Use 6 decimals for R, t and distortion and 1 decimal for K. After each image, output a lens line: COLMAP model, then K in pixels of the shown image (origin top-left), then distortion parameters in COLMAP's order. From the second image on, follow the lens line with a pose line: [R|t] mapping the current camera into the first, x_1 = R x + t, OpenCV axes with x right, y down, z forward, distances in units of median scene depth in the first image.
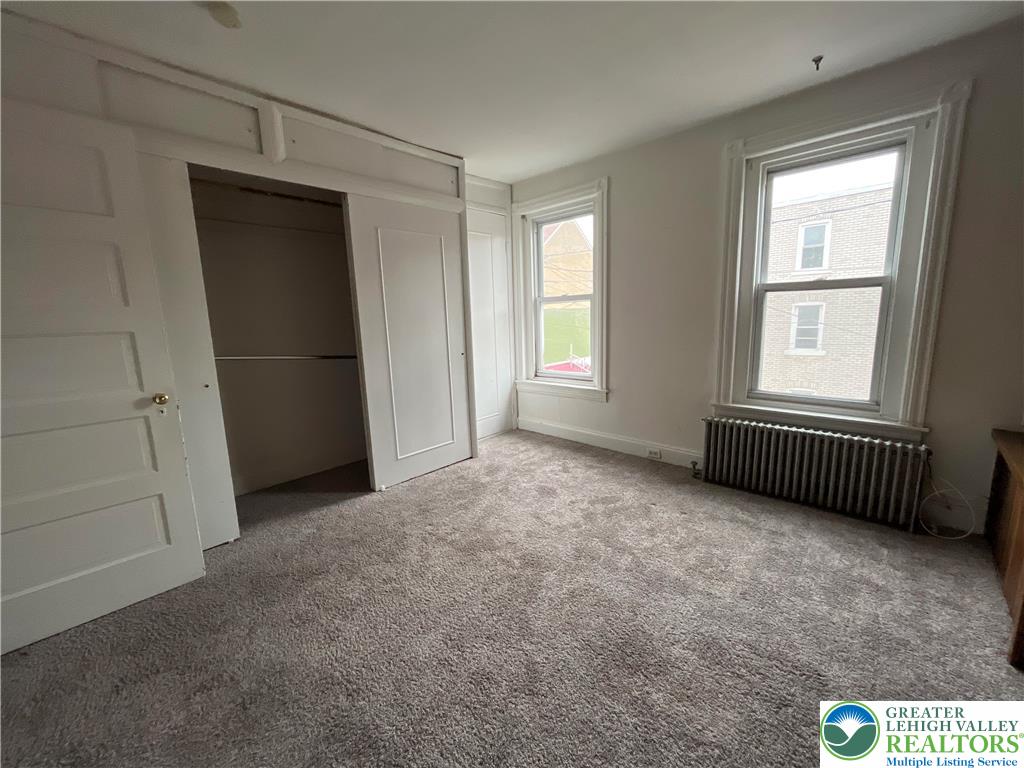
lens RADIAL K [[413.9, 0, 507.8], [0, 413.9, 384.4], [0, 0, 1]] dist [-0.004167, -0.000533]
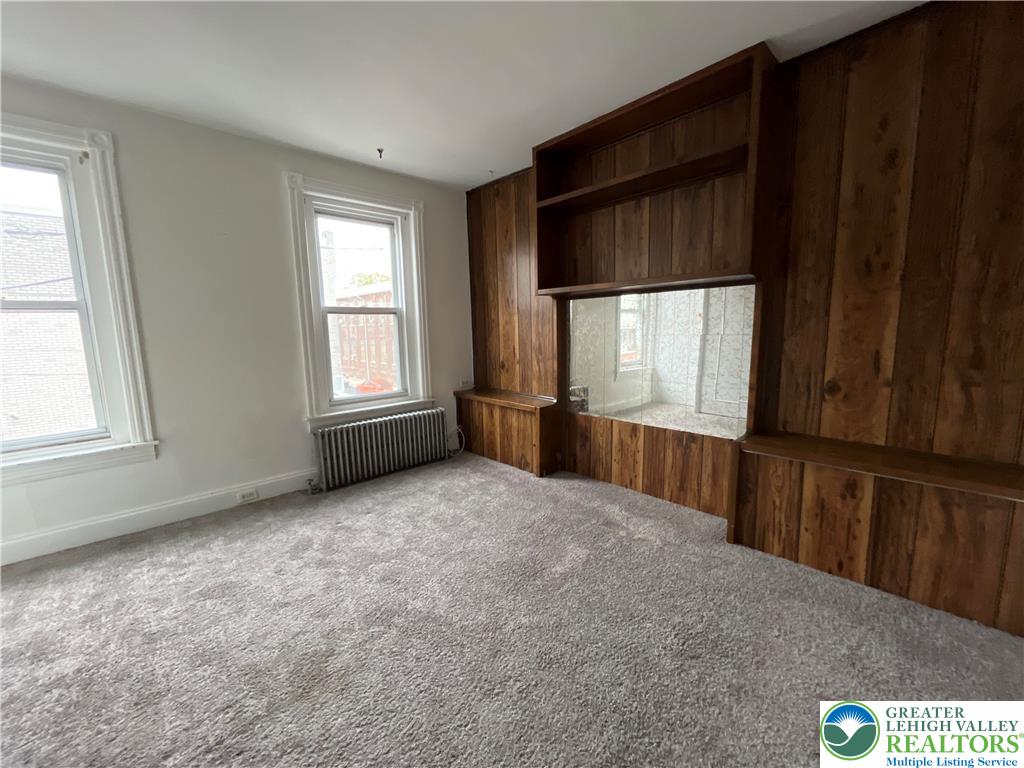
lens RADIAL K [[413.9, 0, 506.0], [0, 413.9, 384.1], [0, 0, 1]] dist [-0.004167, -0.000533]
pose [[0.064067, -0.108250, 0.992057, -0.541291], [0.188623, 0.977494, 0.094480, -0.046842], [-0.979958, 0.181072, 0.083043, 0.463470]]
